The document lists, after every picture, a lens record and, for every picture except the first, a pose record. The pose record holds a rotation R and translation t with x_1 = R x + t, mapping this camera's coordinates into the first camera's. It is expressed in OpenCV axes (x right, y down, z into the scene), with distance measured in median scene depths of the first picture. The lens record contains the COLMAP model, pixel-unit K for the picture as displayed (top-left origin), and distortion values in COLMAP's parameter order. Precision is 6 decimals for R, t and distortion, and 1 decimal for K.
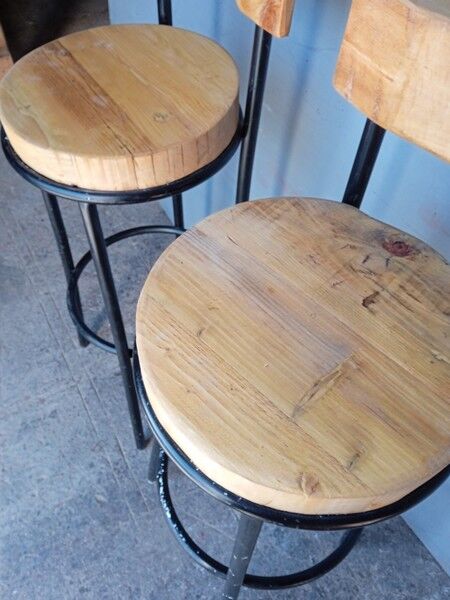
lens RADIAL K [[511.6, 0, 216.6], [0, 511.6, 311.9], [0, 0, 1]] dist [0.078912, -0.157534]
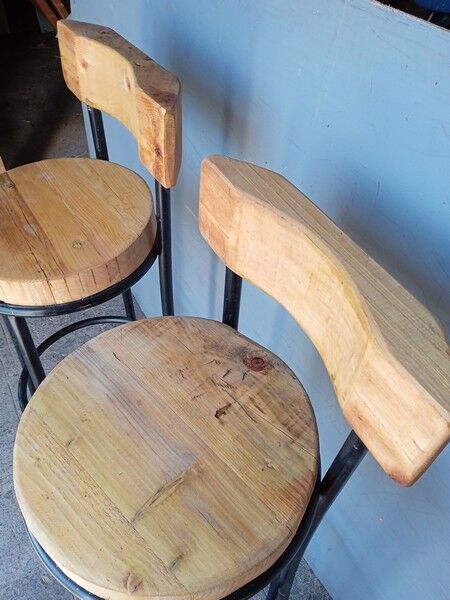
lens RADIAL K [[511.6, 0, 224.5], [0, 511.6, 299.2], [0, 0, 1]] dist [0.078912, -0.157534]
pose [[0.999951, -0.001047, -0.009818, 0.289833], [-0.000329, 0.990287, -0.139037, -0.105371], [0.009868, 0.139034, 0.990238, -0.185252]]
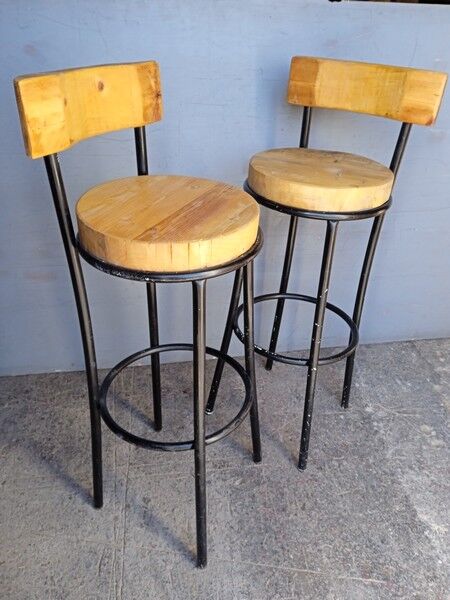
lens RADIAL K [[511.6, 0, 231.2], [0, 511.6, 315.8], [0, 0, 1]] dist [0.078912, -0.157534]
pose [[0.342711, -0.491706, 0.800484, -2.124720], [0.745321, 0.661013, 0.086941, -0.028693], [-0.571880, 0.566822, 0.593015, 0.156979]]
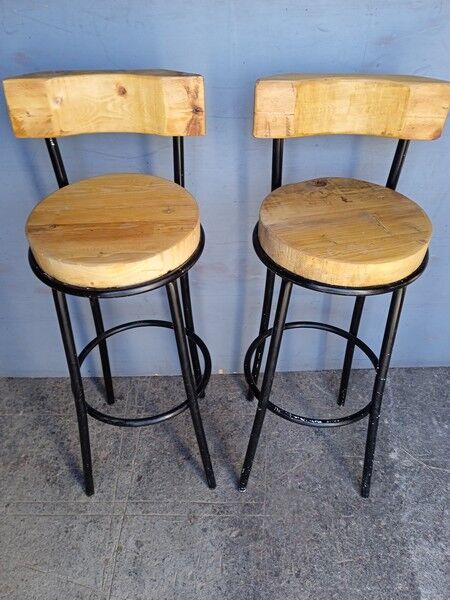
lens RADIAL K [[511.6, 0, 231.5], [0, 511.6, 313.9], [0, 0, 1]] dist [0.078912, -0.157534]
pose [[0.485592, -0.589815, 0.645227, -1.451982], [0.712133, 0.694979, 0.099350, -0.219362], [-0.507017, 0.411245, 0.757503, -0.166819]]
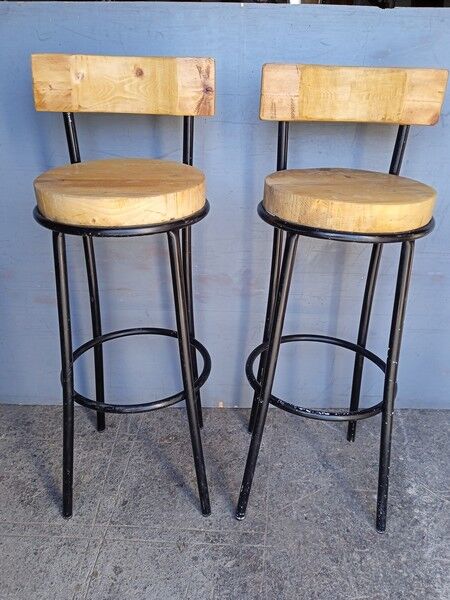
lens RADIAL K [[511.6, 0, 231.1], [0, 511.6, 312.2], [0, 0, 1]] dist [0.078912, -0.157534]
pose [[0.508467, -0.387870, 0.768777, -1.694457], [0.690089, 0.717541, -0.094403, 0.229298], [-0.515013, 0.578526, 0.632511, 0.192000]]
